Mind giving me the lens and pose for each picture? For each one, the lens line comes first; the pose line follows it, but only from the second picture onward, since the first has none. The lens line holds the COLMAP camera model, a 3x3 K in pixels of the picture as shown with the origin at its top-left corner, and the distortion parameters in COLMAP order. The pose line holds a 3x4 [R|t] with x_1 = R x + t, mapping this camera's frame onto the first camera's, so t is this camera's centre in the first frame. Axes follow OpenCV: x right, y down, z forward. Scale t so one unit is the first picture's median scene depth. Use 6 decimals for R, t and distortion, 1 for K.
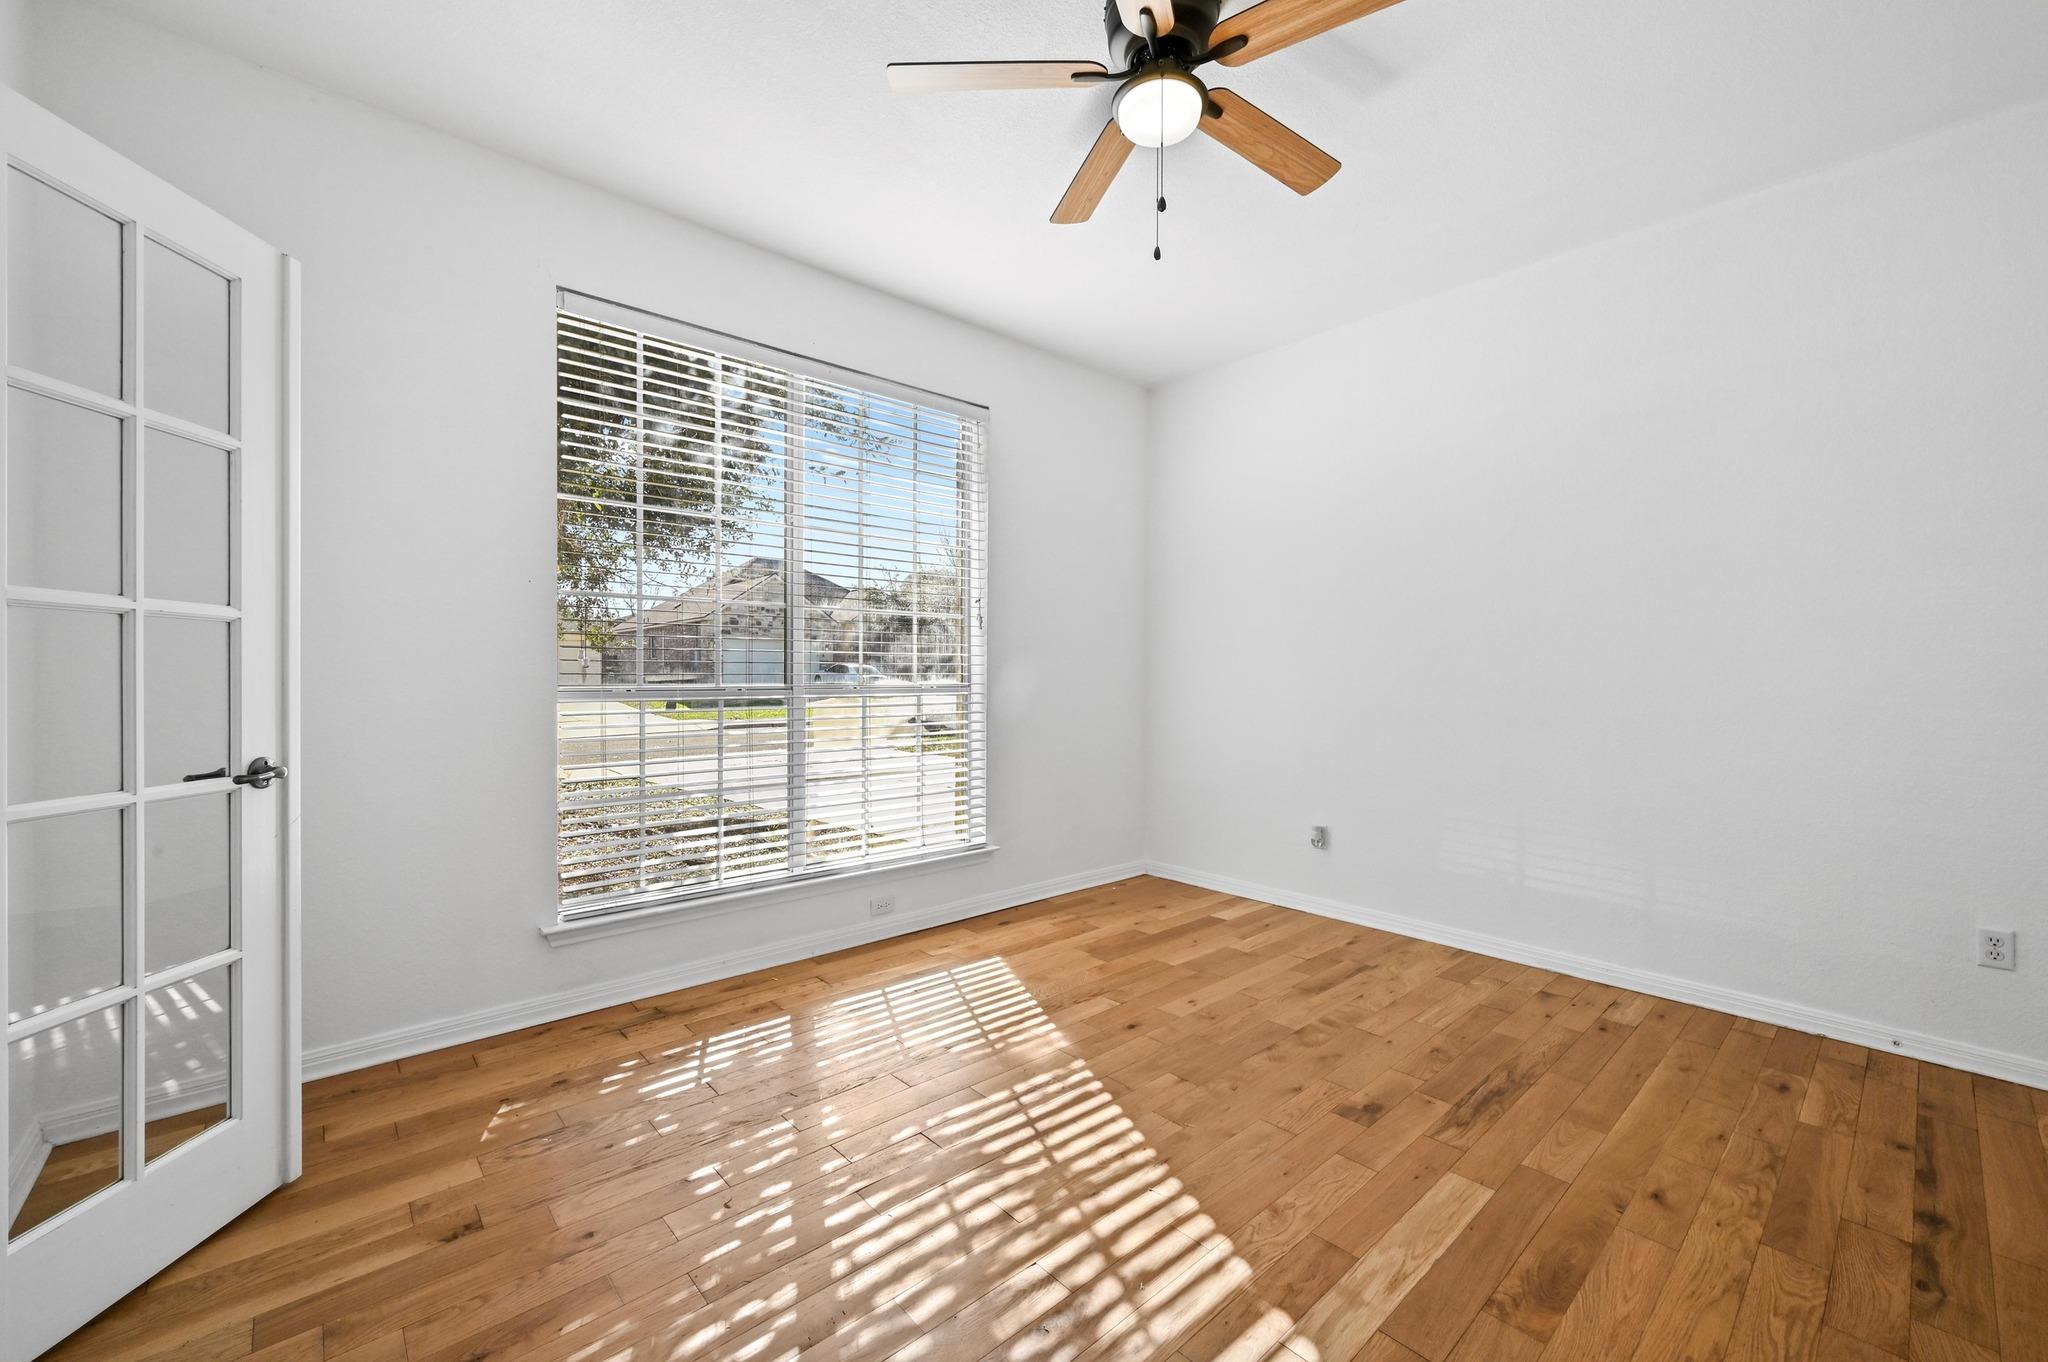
lens RADIAL K [[811.8, 0, 1023.2], [0, 811.8, 682.0], [0, 0, 1]] dist [0.000710, 0.000799]
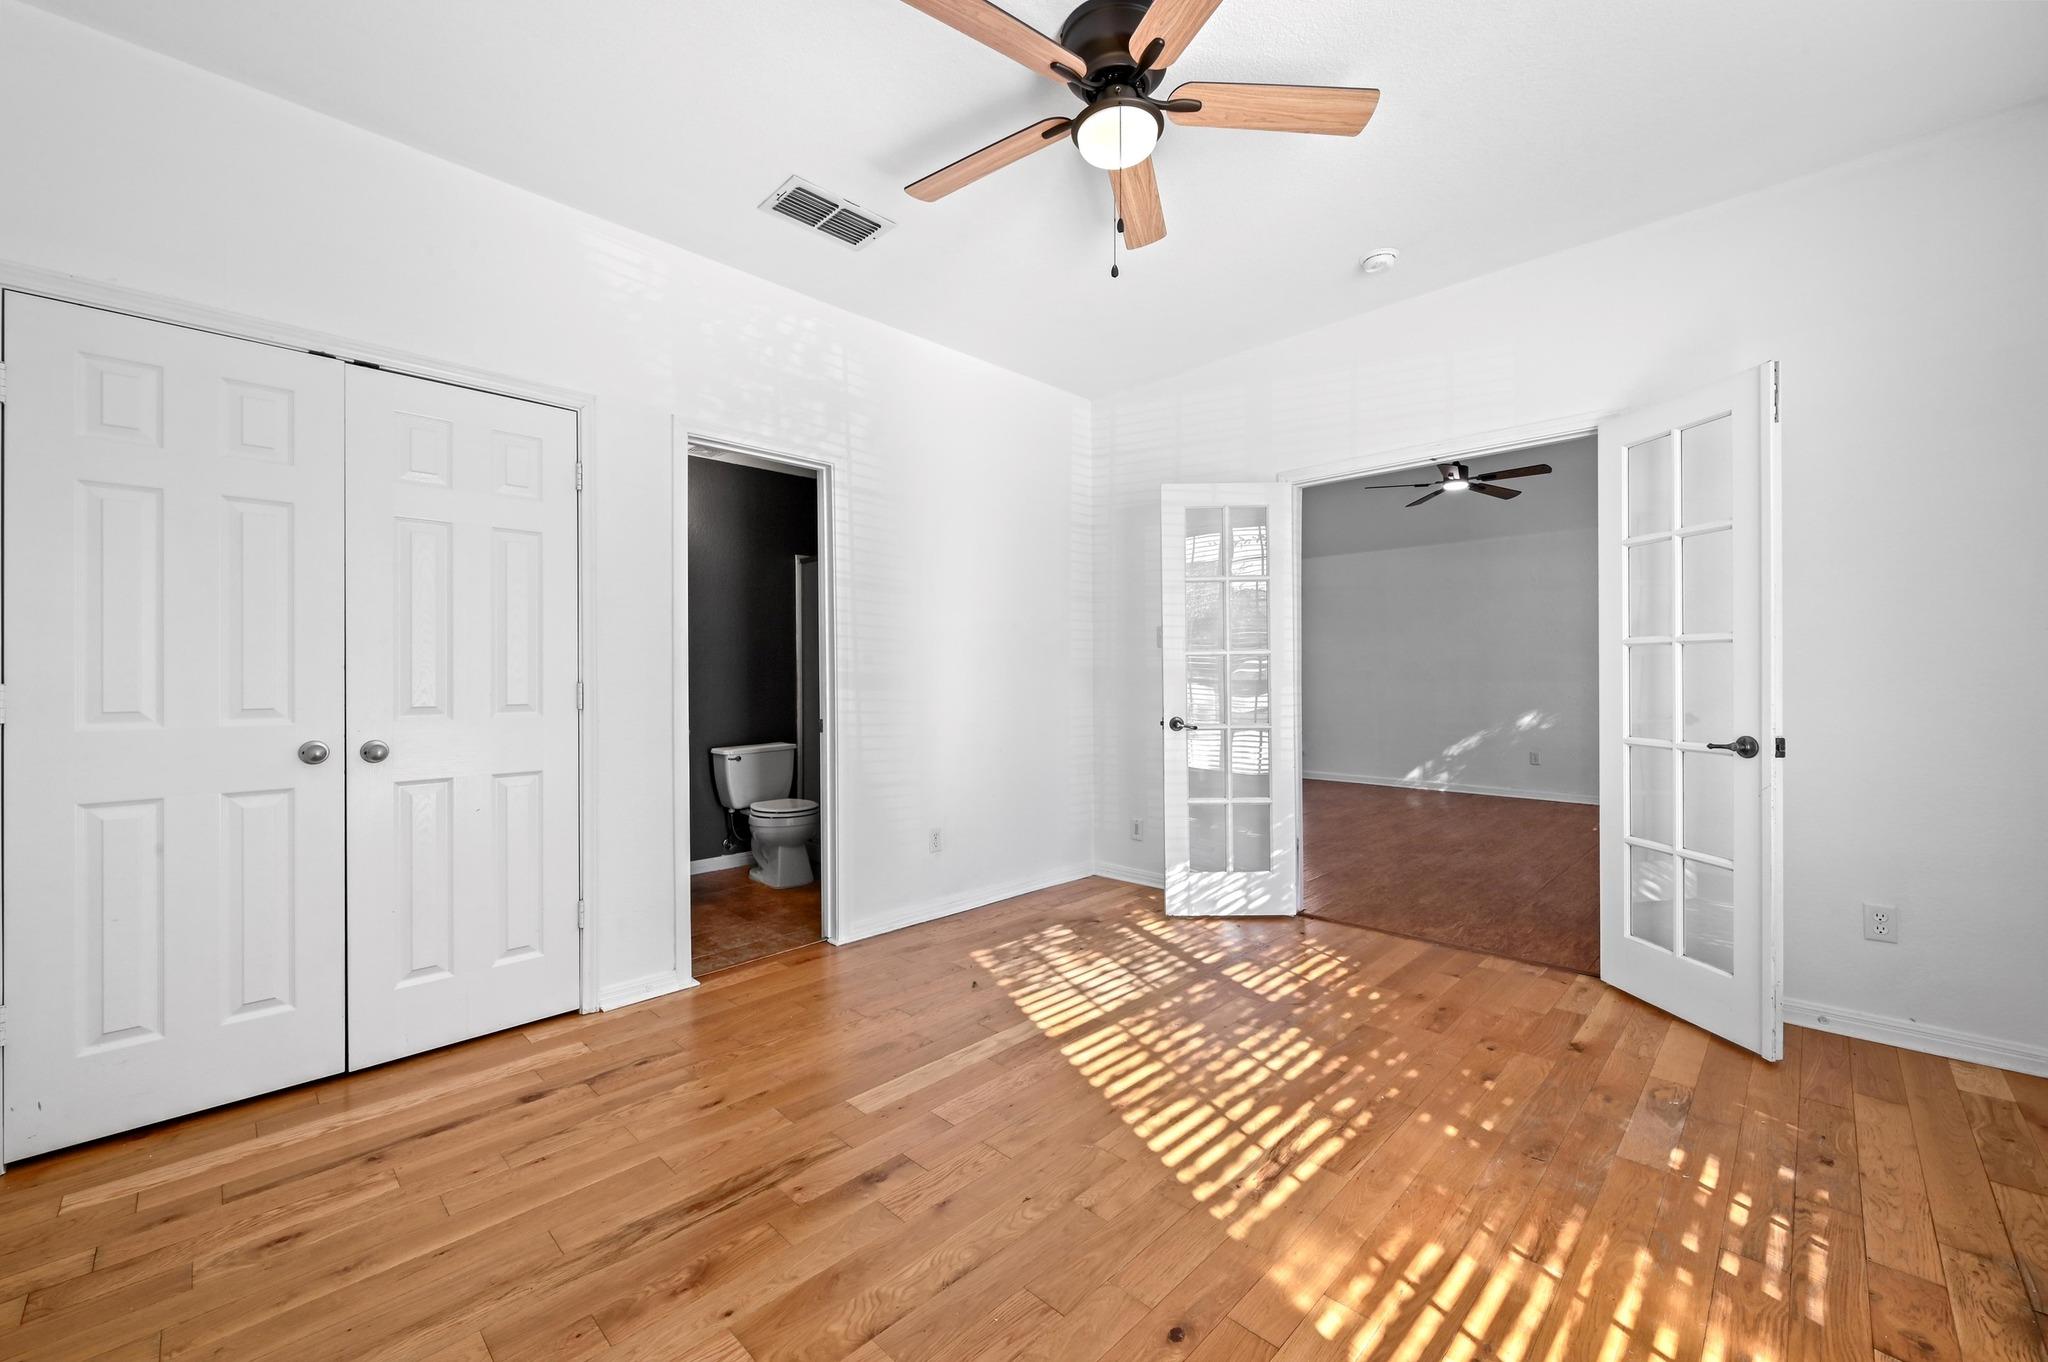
lens RADIAL K [[811.8, 0, 1025.4], [0, 811.8, 677.0], [0, 0, 1]] dist [0.000710, 0.000799]
pose [[-0.997701, -0.000818, -0.067767, 0.375067], [-0.001010, 0.999996, 0.002808, -0.013905], [0.067764, 0.002870, -0.997697, 2.114225]]
